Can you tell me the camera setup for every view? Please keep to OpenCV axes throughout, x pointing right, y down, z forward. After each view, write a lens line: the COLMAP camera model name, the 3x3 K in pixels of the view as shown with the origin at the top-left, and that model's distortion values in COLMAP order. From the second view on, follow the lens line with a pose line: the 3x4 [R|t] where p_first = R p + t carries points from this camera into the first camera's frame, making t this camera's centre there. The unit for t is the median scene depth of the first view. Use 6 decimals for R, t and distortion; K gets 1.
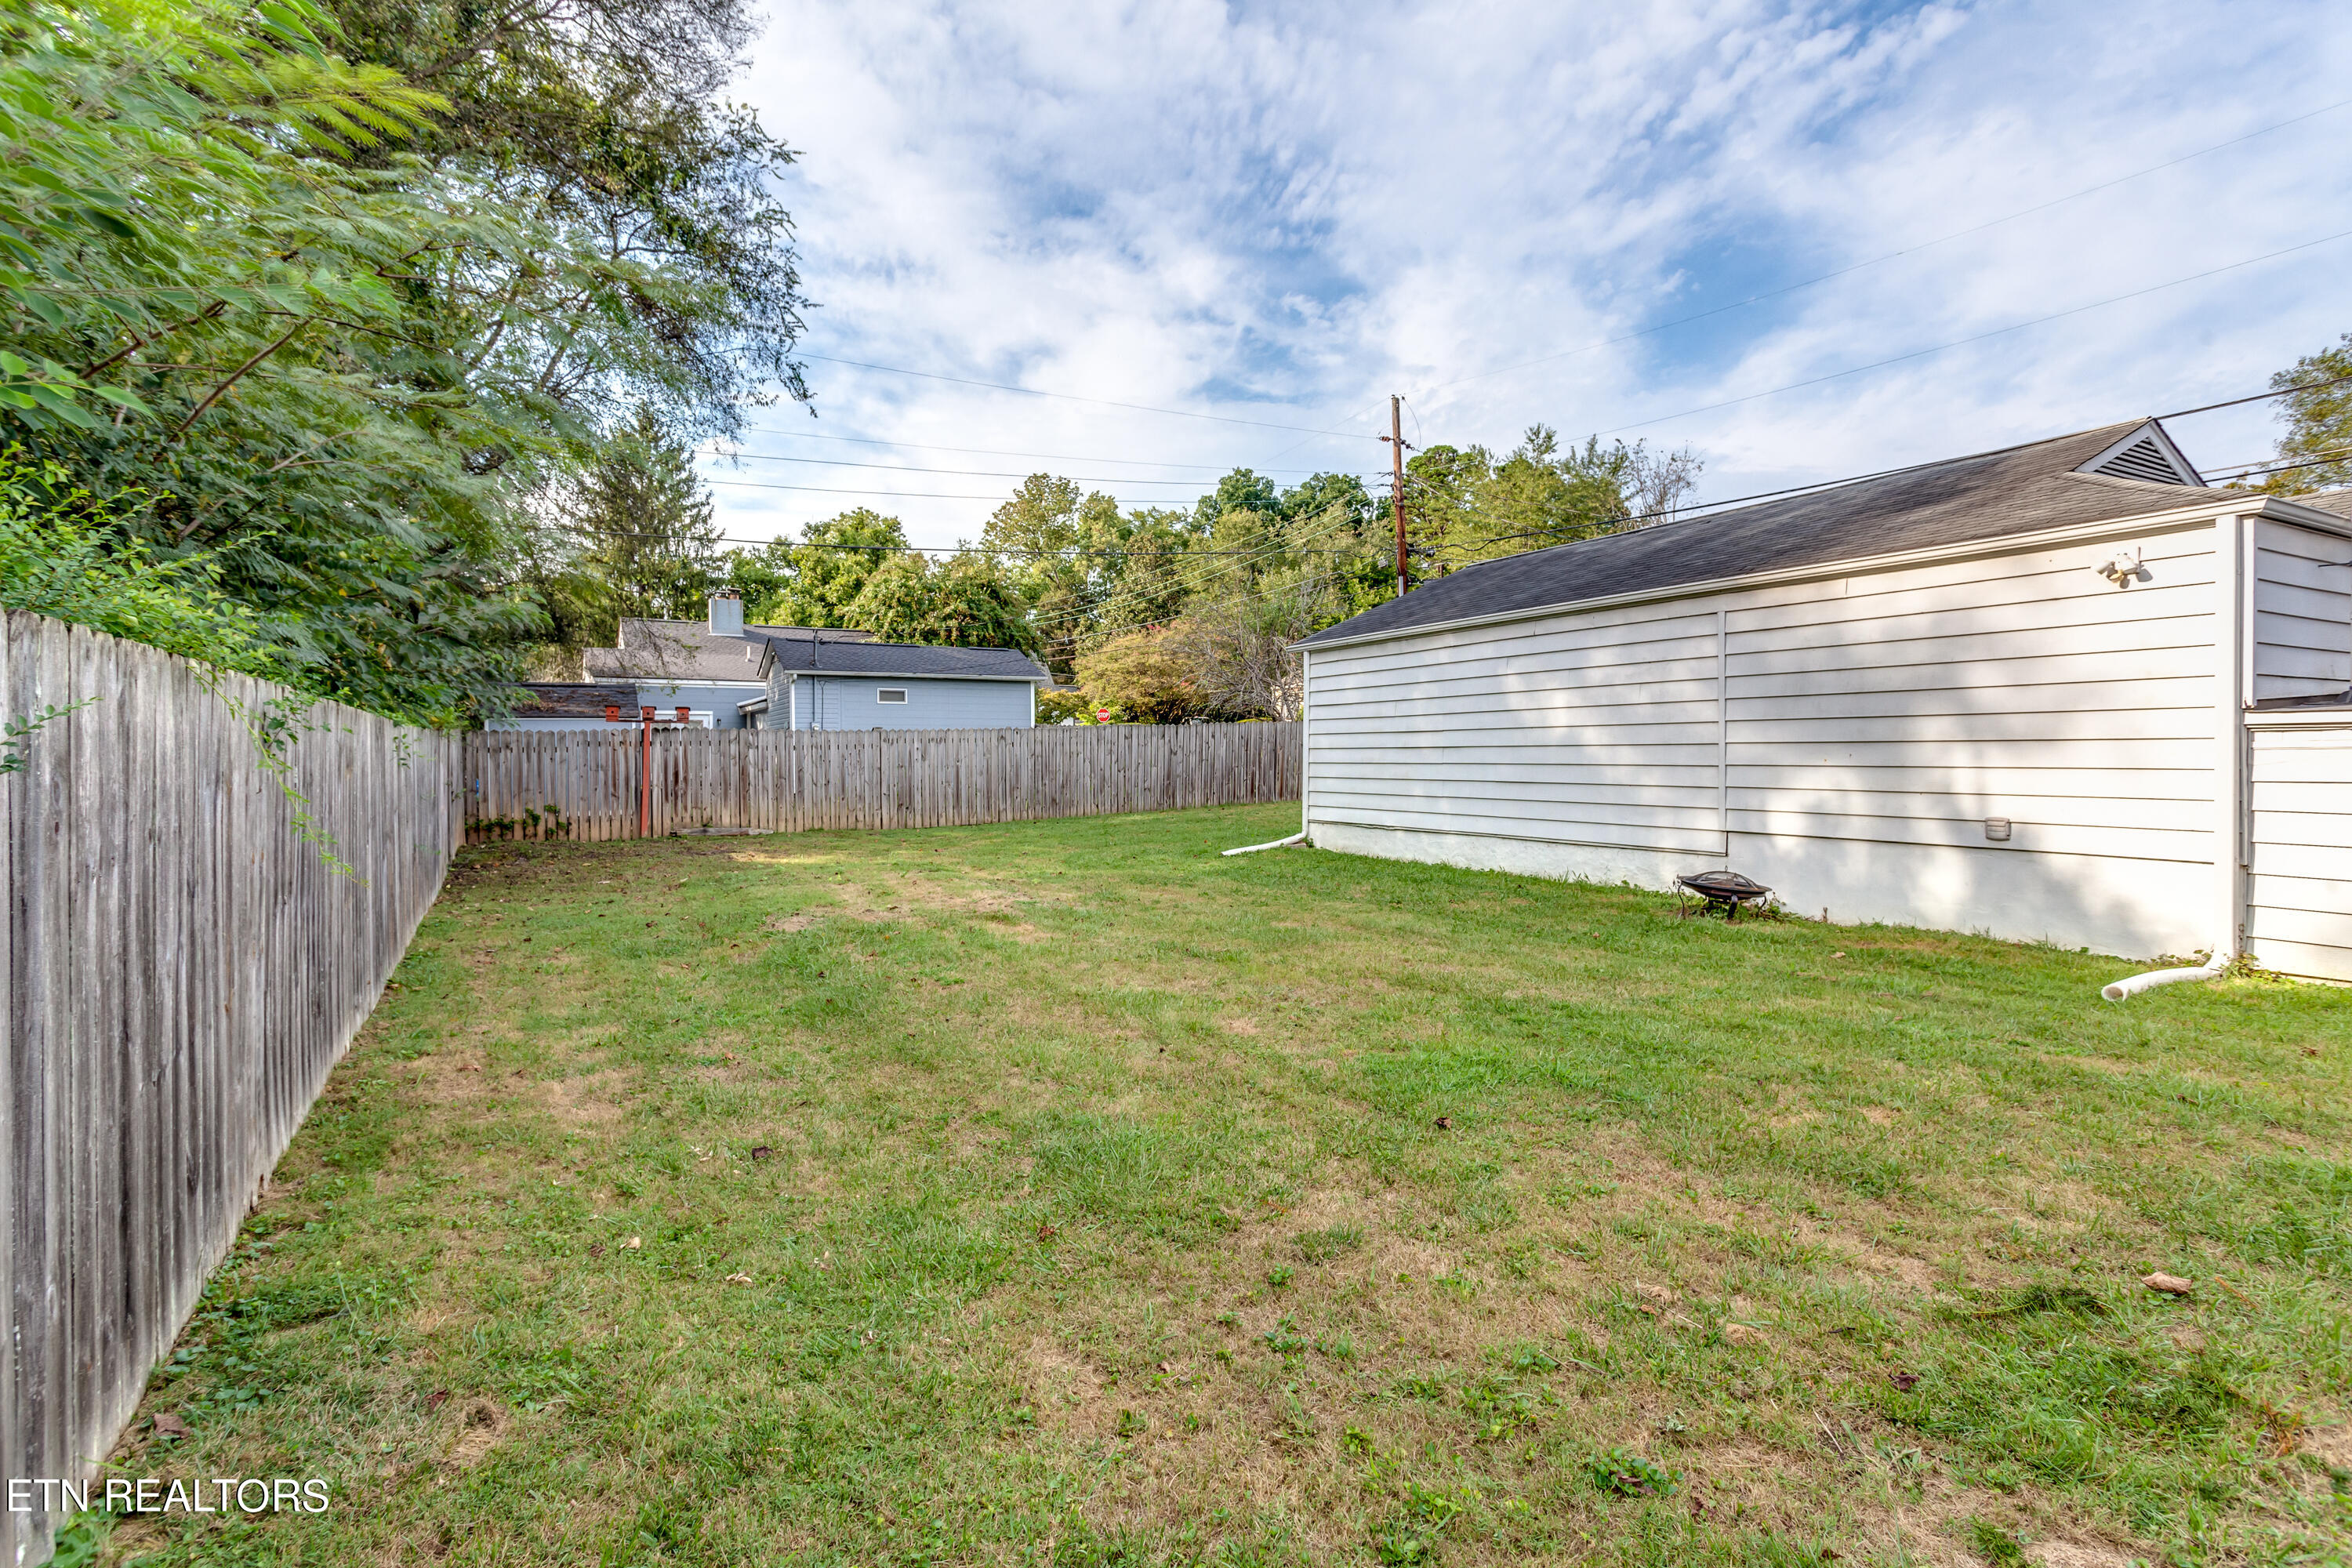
lens RADIAL K [[1143.1, 0, 1174.9], [0, 1143.1, 767.9], [0, 0, 1]] dist [0.002782, 0.000530]
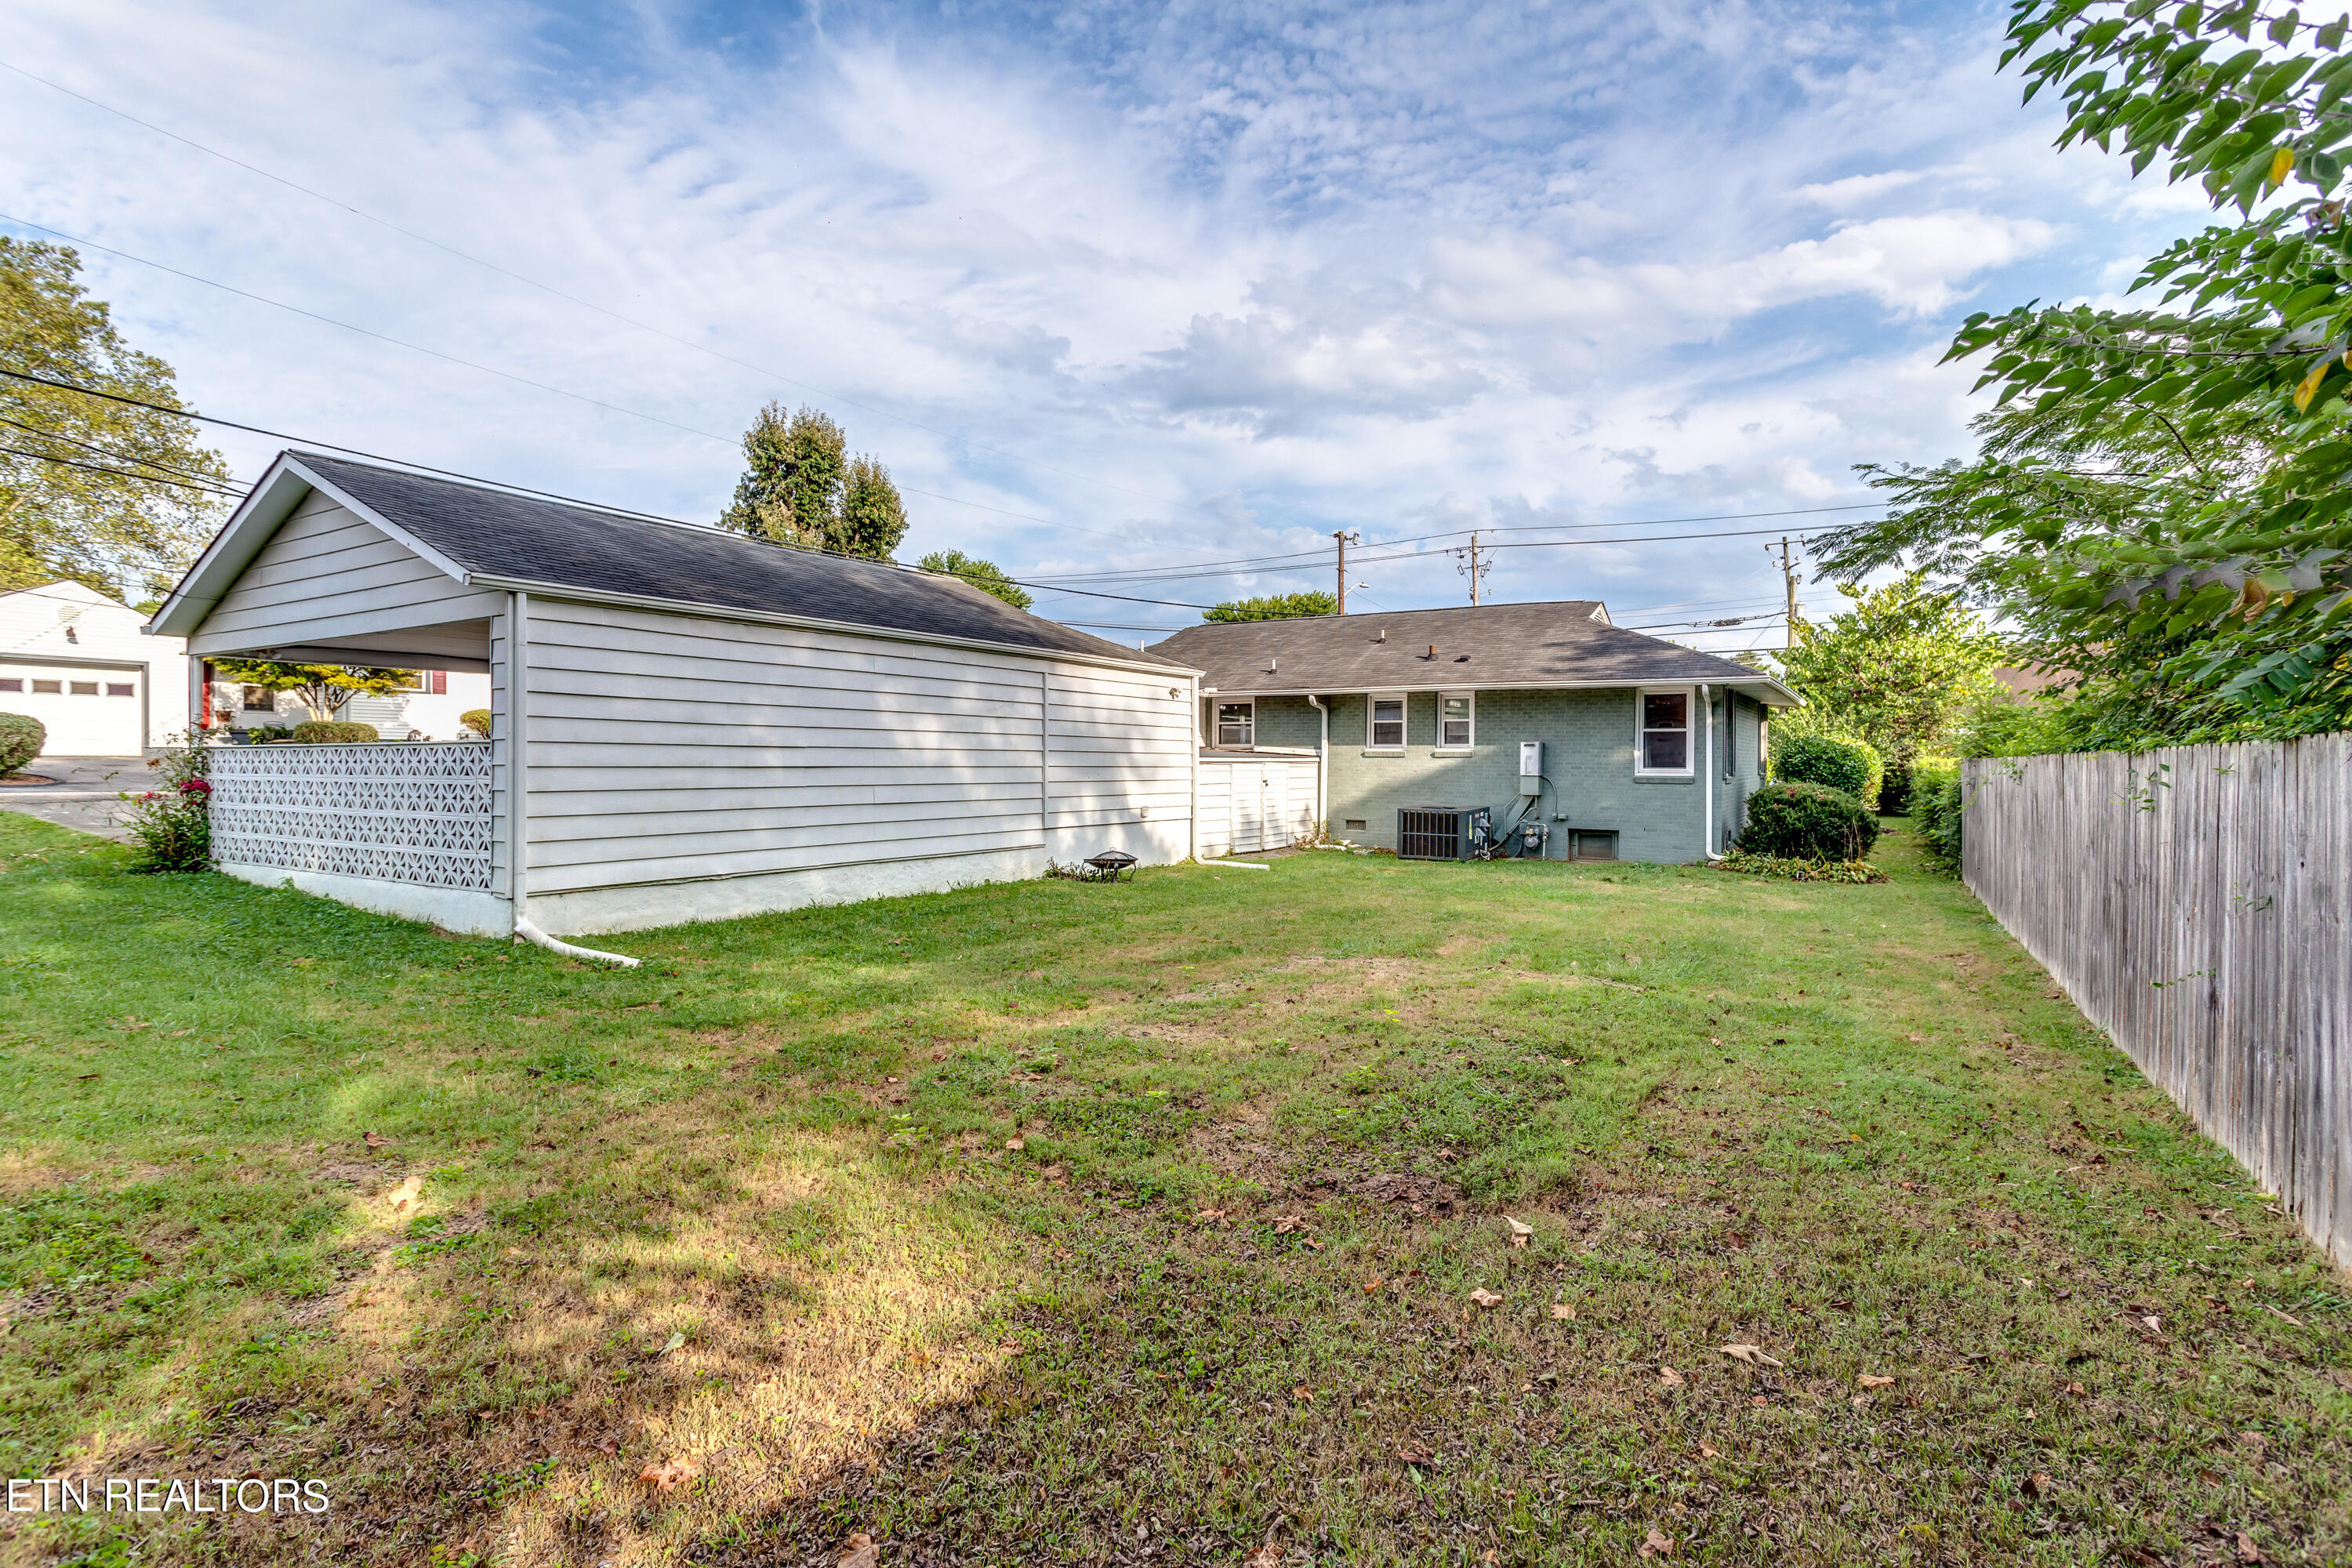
lens RADIAL K [[1143.1, 0, 1174.7], [0, 1143.1, 784.9], [0, 0, 1]] dist [0.002782, 0.000530]
pose [[-0.480482, -0.008180, 0.876967, -0.707431], [0.012439, 0.999792, 0.016140, -0.017305], [-0.876917, 0.018664, -0.480280, 1.320357]]
